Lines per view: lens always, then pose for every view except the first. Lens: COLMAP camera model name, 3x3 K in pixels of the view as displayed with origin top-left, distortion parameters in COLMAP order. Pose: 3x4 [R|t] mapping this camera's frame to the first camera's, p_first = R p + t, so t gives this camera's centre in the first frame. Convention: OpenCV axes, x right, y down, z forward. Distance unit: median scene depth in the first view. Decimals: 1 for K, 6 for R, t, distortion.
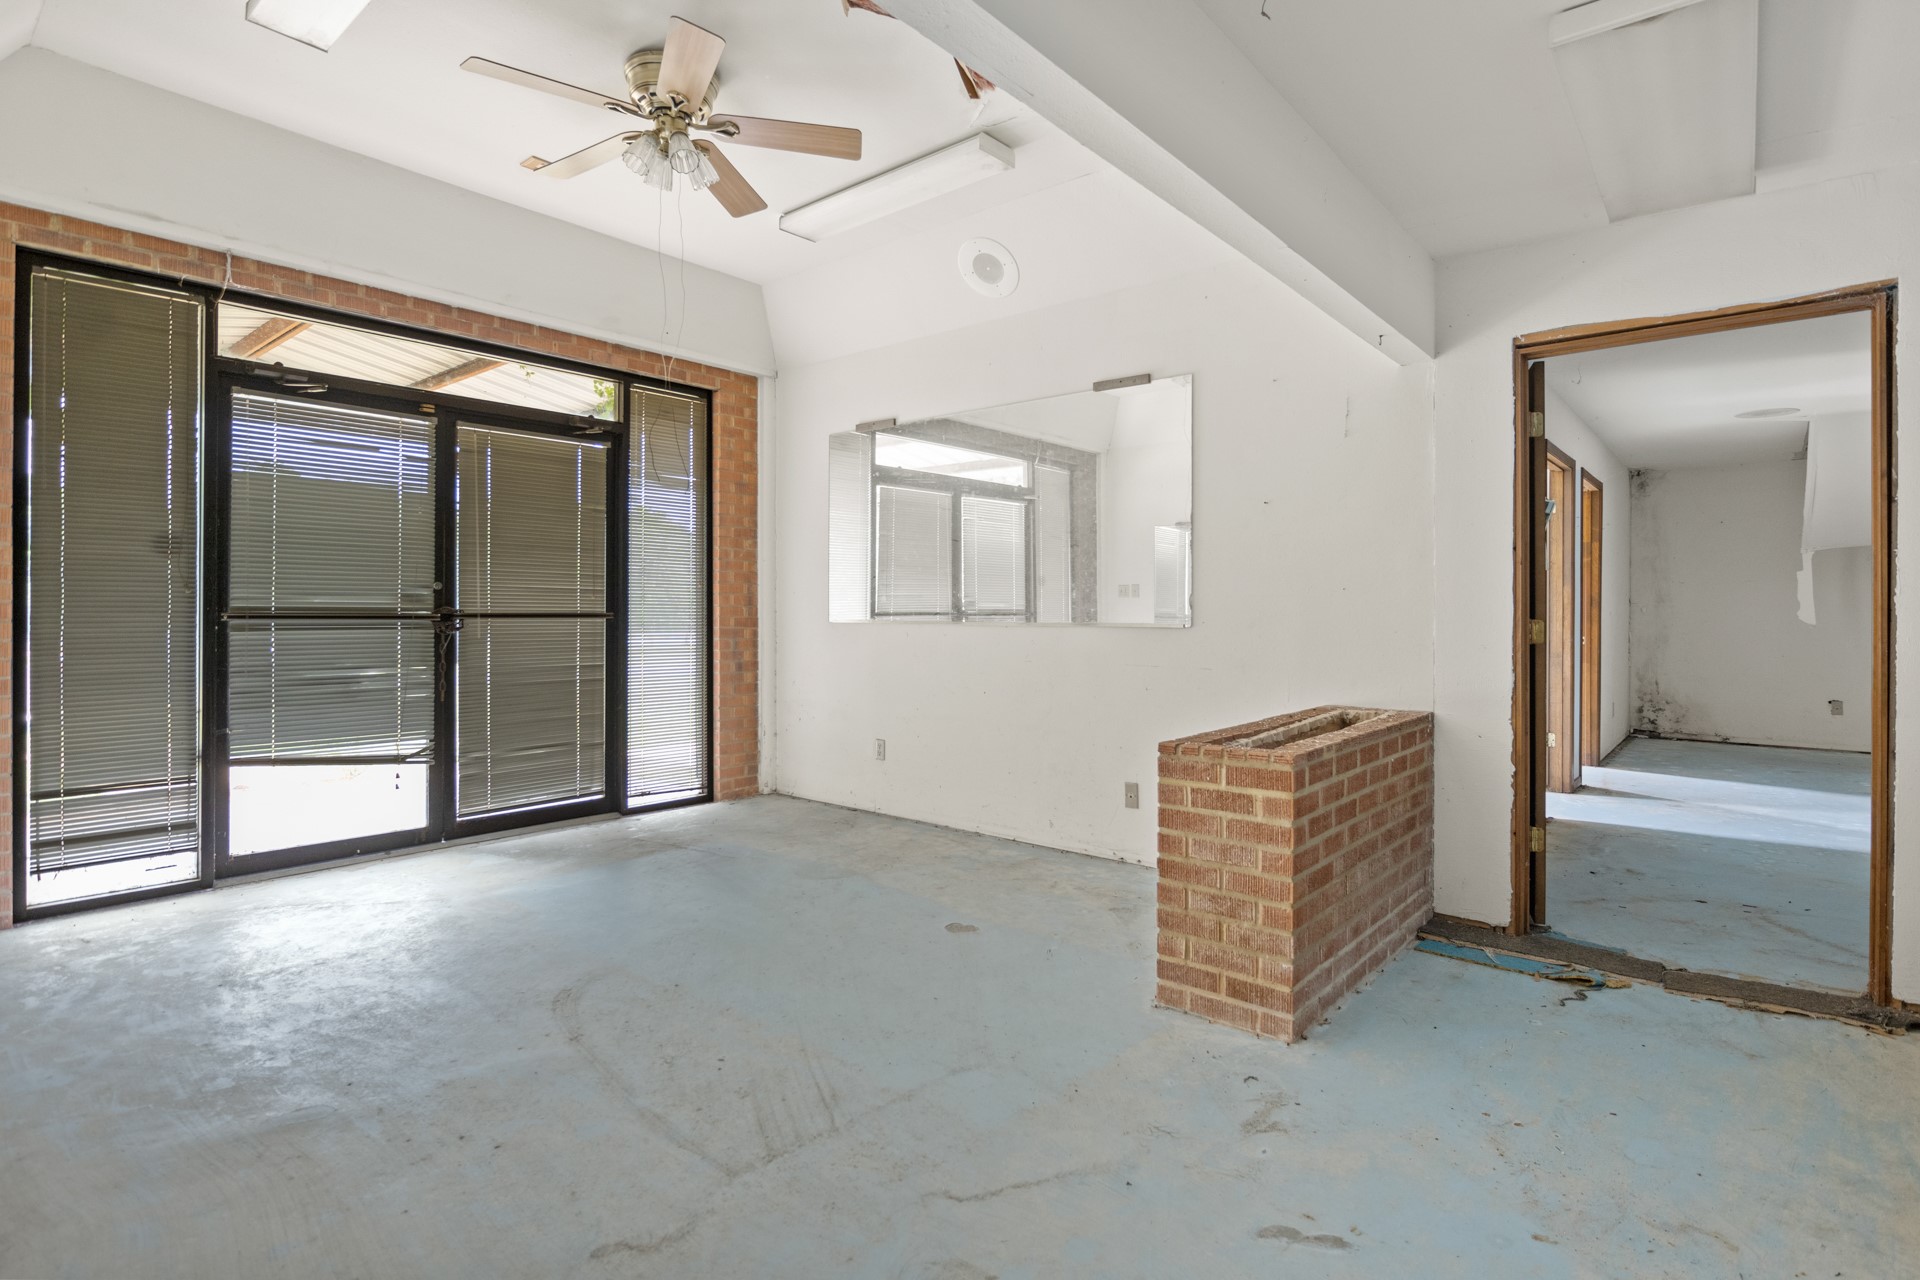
lens RADIAL K [[969.2, 0, 962.4], [0, 969.2, 618.7], [0, 0, 1]] dist [-0.006869, -0.000987]
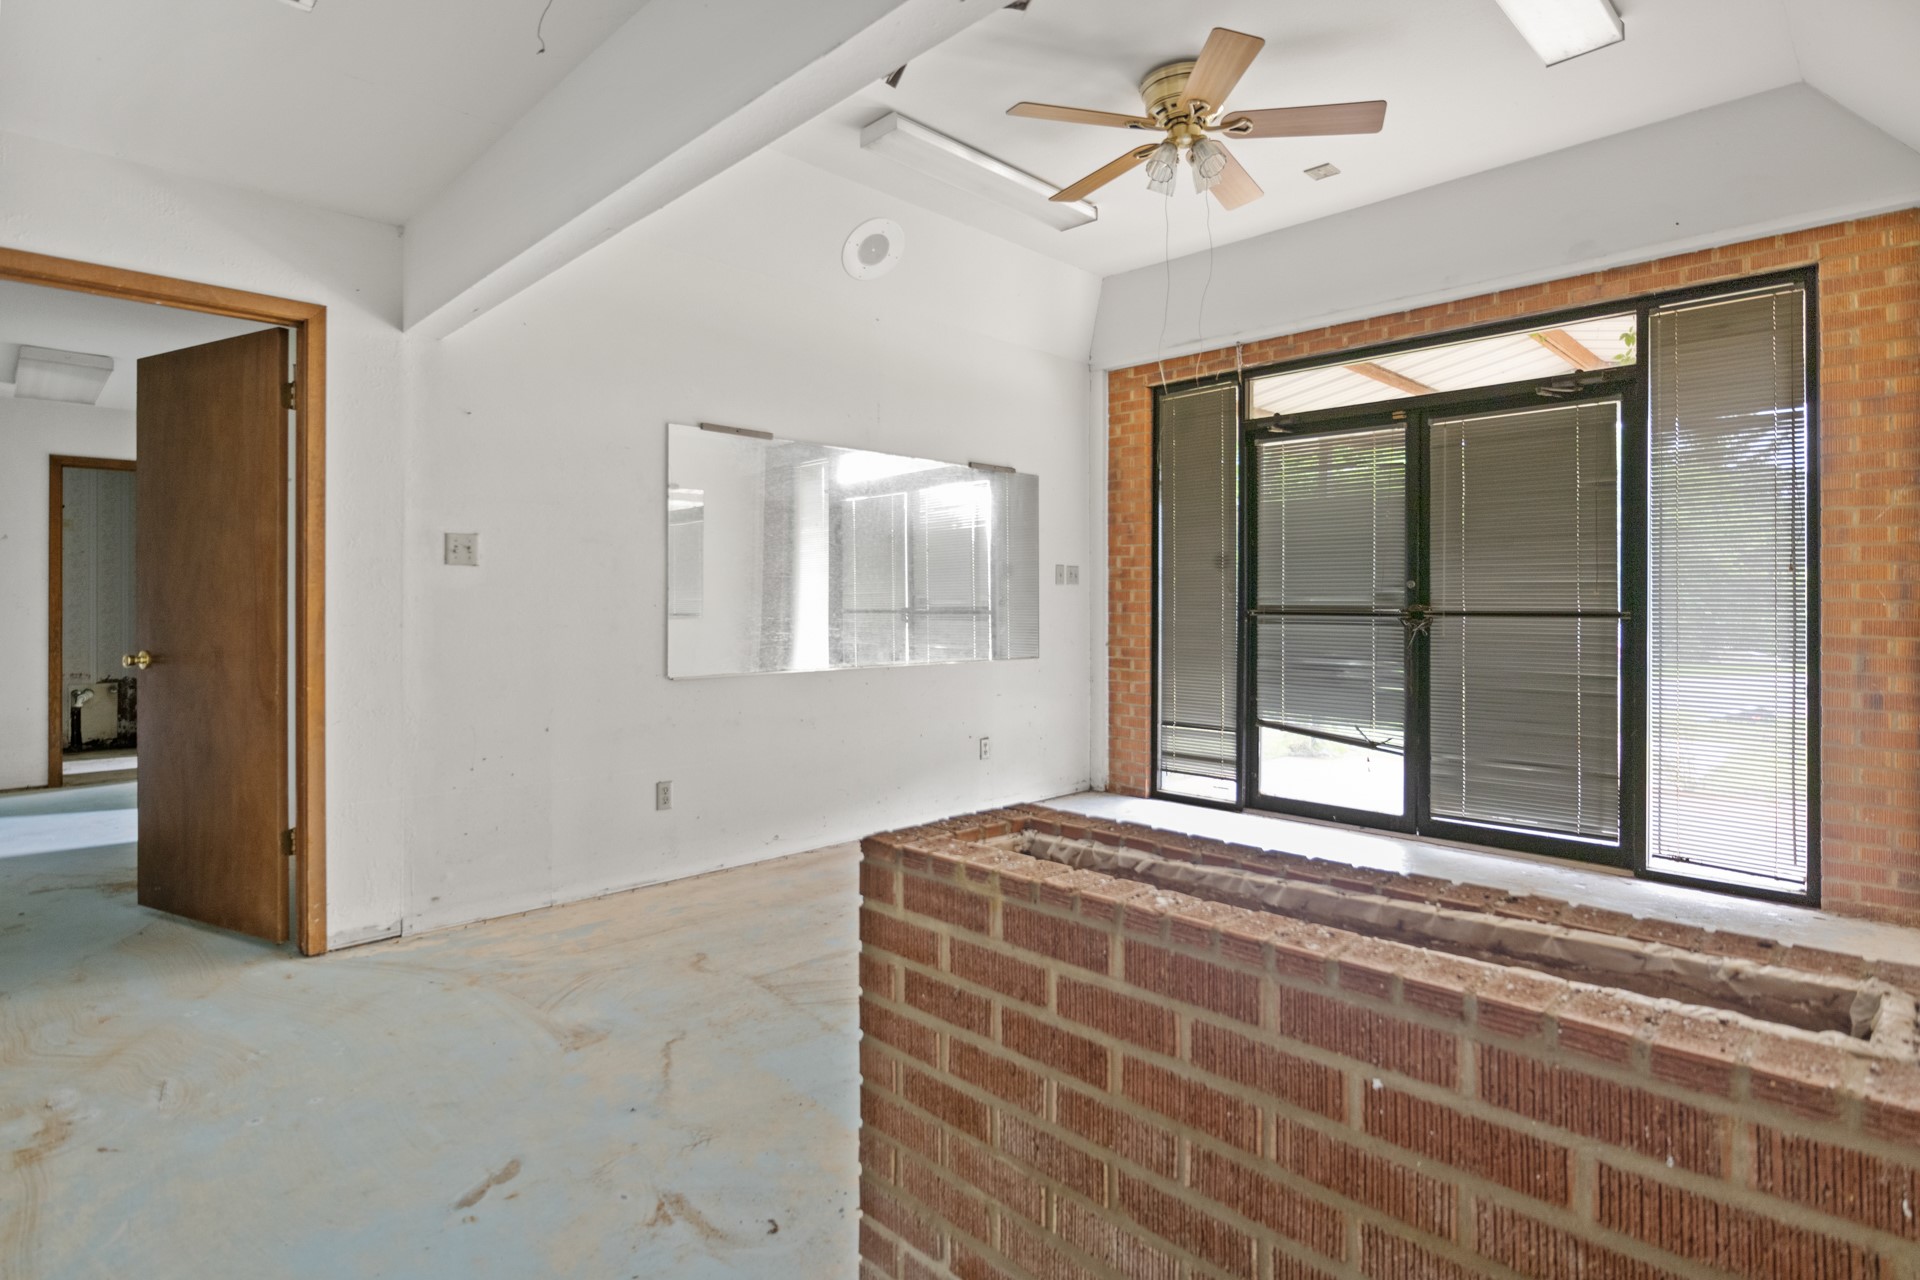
lens RADIAL K [[969.2, 0, 961.1], [0, 969.2, 609.7], [0, 0, 1]] dist [-0.006869, -0.000987]
pose [[-0.088350, -0.001061, -0.996089, 0.543885], [-0.012146, 0.999926, 0.000012, -0.001275], [0.996015, 0.012100, -0.088357, 0.635553]]
